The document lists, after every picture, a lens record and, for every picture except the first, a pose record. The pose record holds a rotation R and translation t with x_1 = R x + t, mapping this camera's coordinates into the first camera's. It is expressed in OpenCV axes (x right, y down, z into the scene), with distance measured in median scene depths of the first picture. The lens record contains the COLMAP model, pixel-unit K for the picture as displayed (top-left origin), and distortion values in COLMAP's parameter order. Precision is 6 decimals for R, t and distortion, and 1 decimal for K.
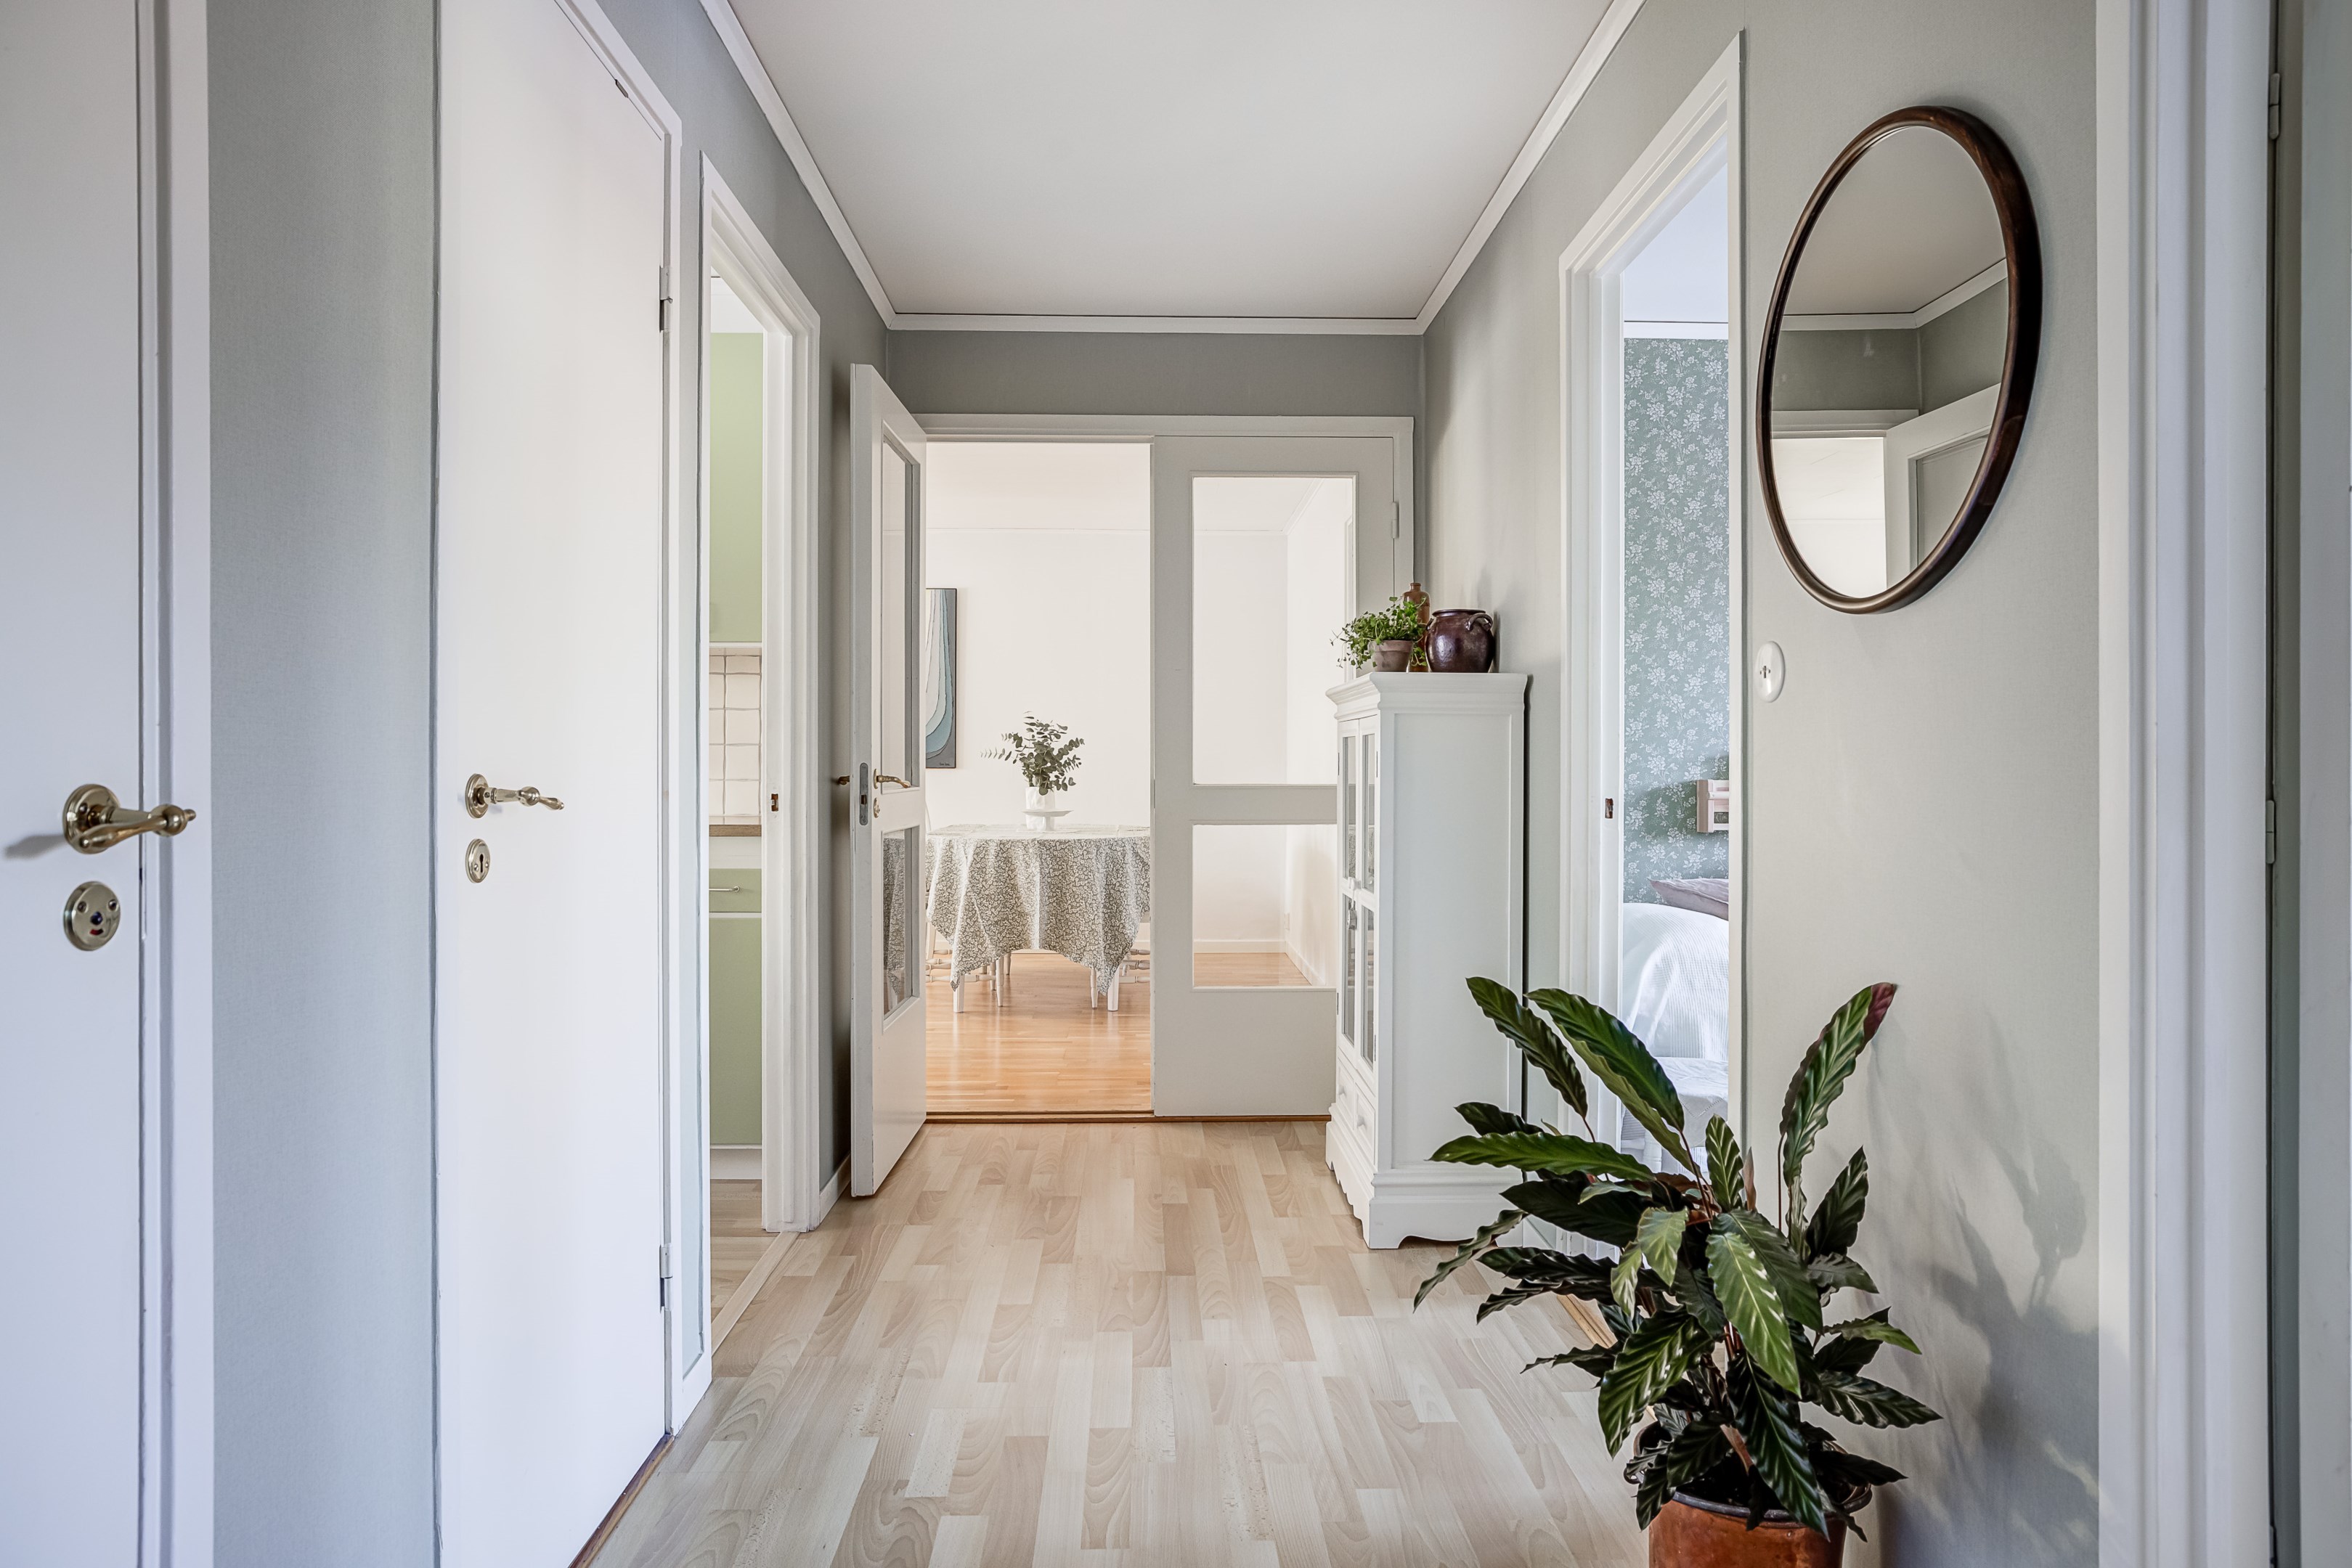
lens RADIAL K [[1328.5, 0, 1183.0], [0, 1328.5, 775.1], [0, 0, 1]] dist [-0.001980, 0.000723]
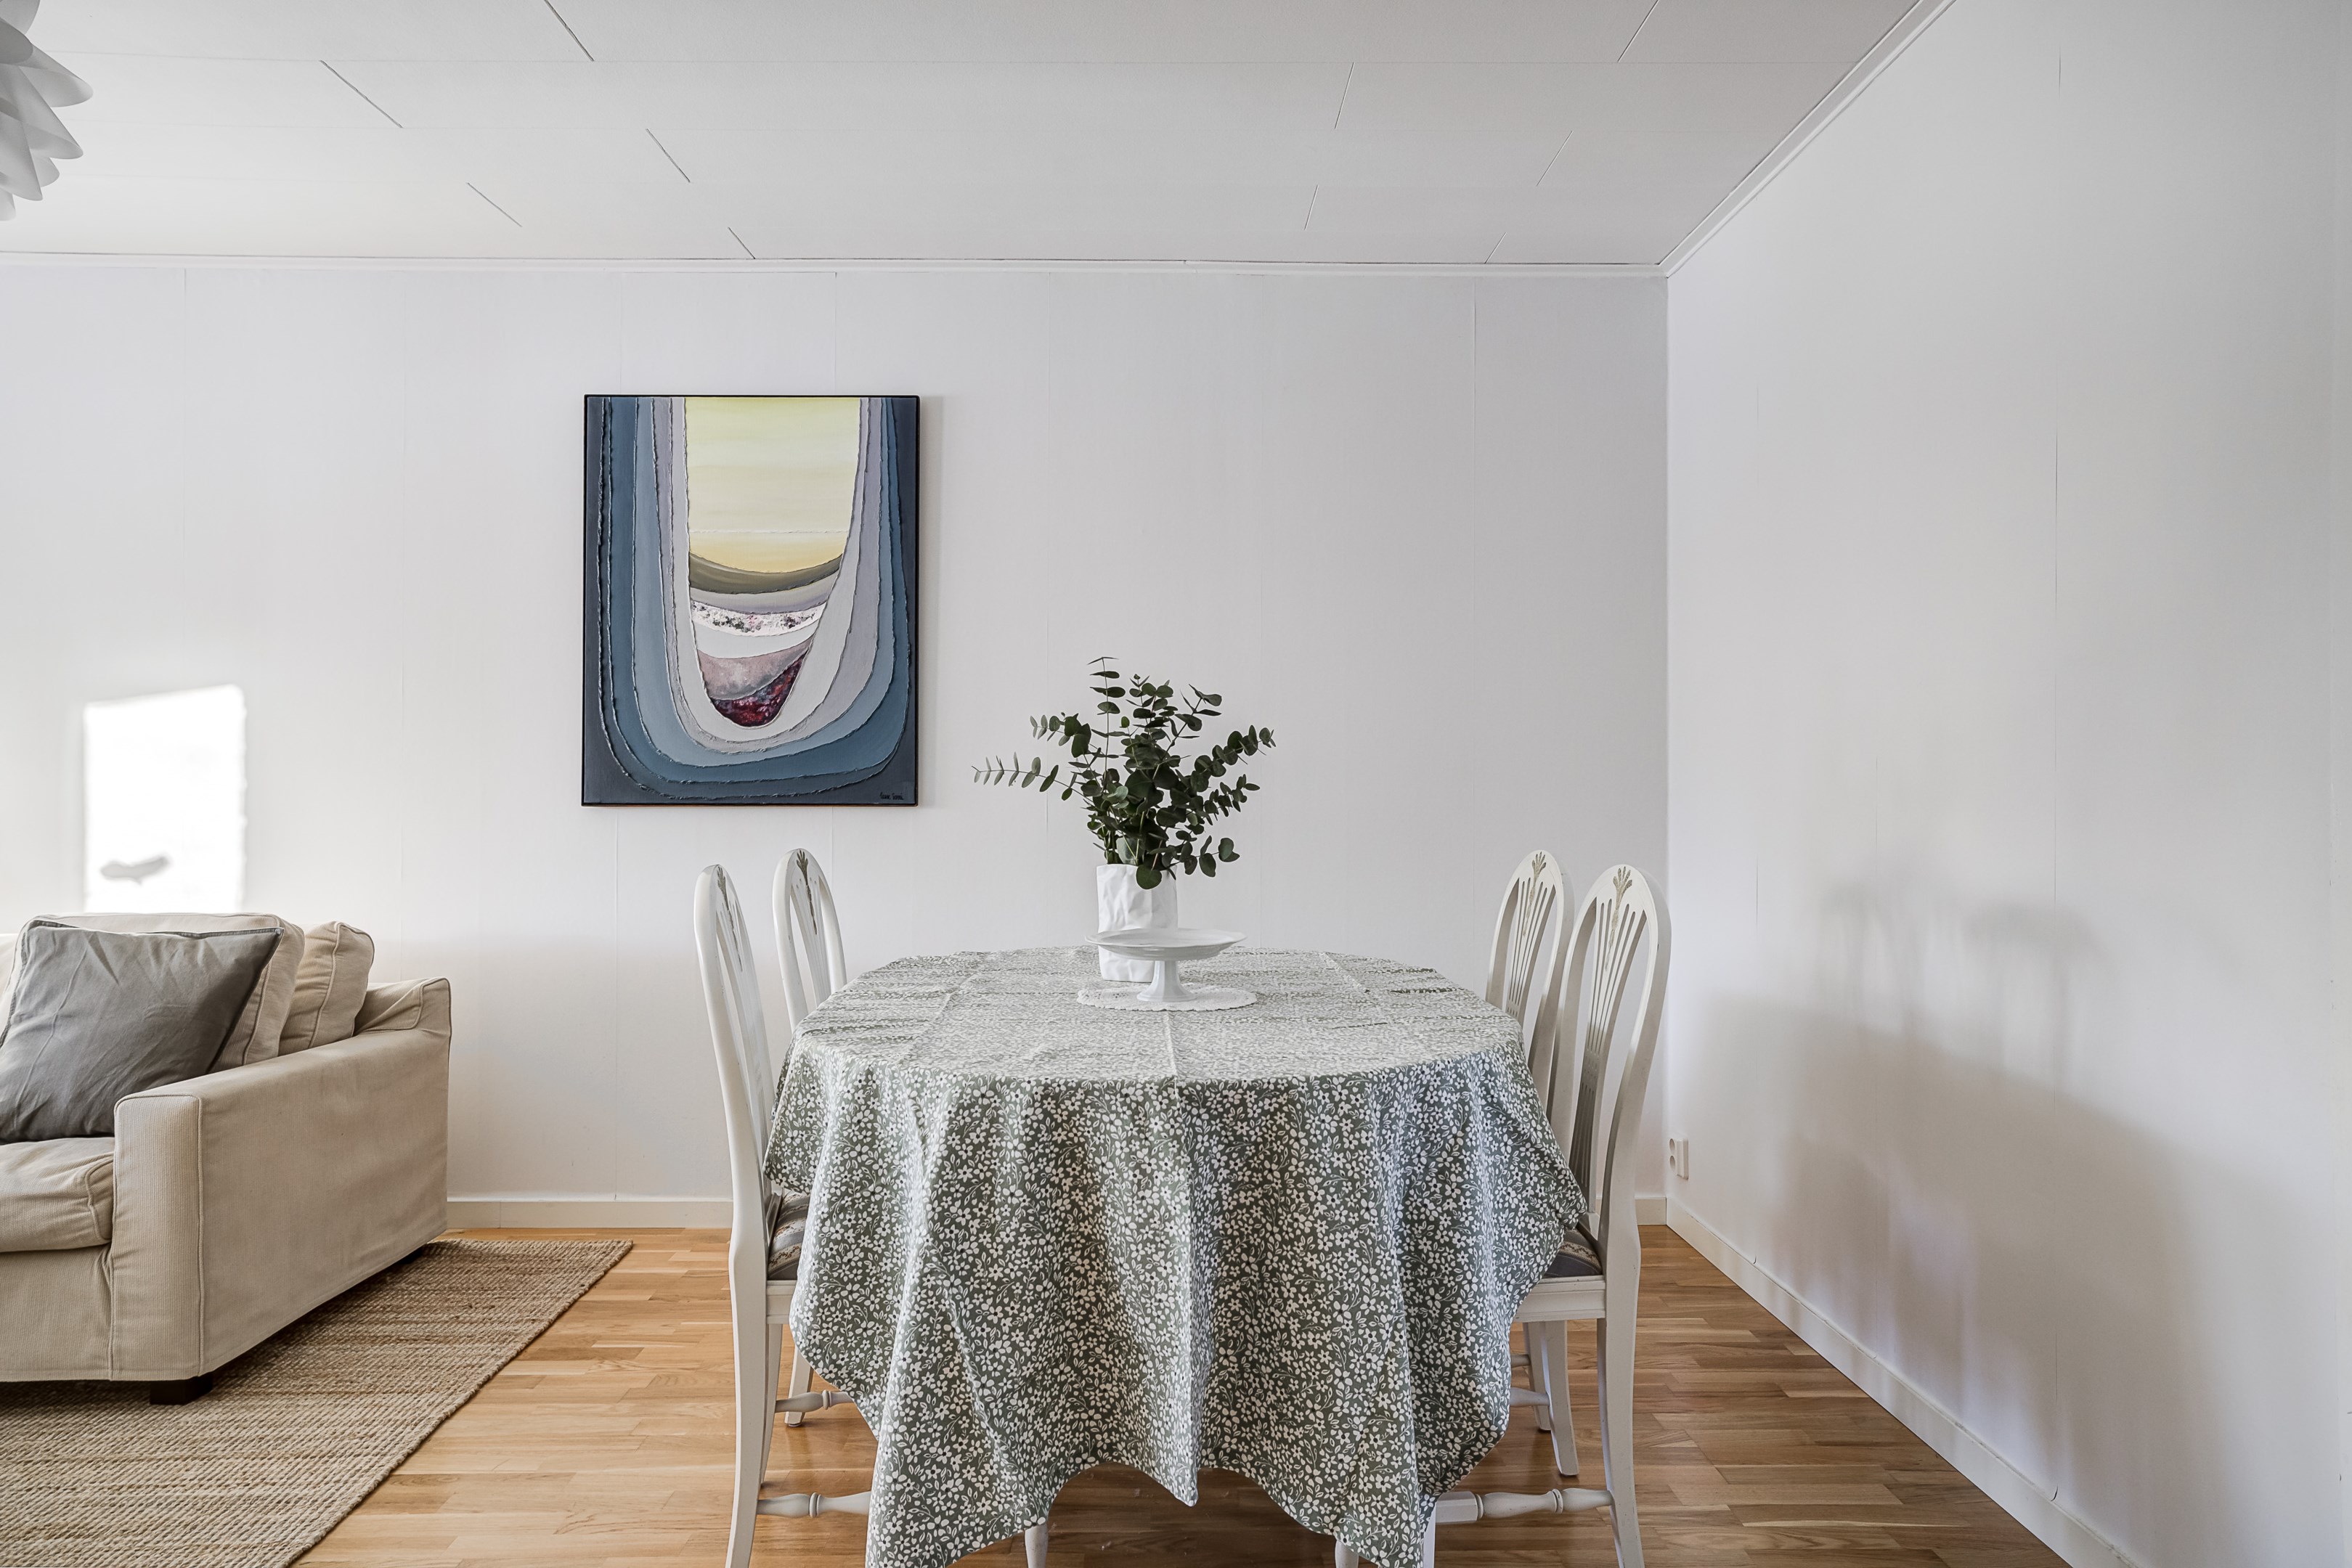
lens RADIAL K [[1535.2, 0, 1181.5], [0, 1535.2, 778.0], [0, 0, 1]] dist [0.022098, 0.008489]
pose [[0.999885, -0.000479, -0.015140, -0.091895], [0.000278, 0.999912, -0.013239, -0.009279], [0.015145, 0.013233, 0.999798, 0.598583]]
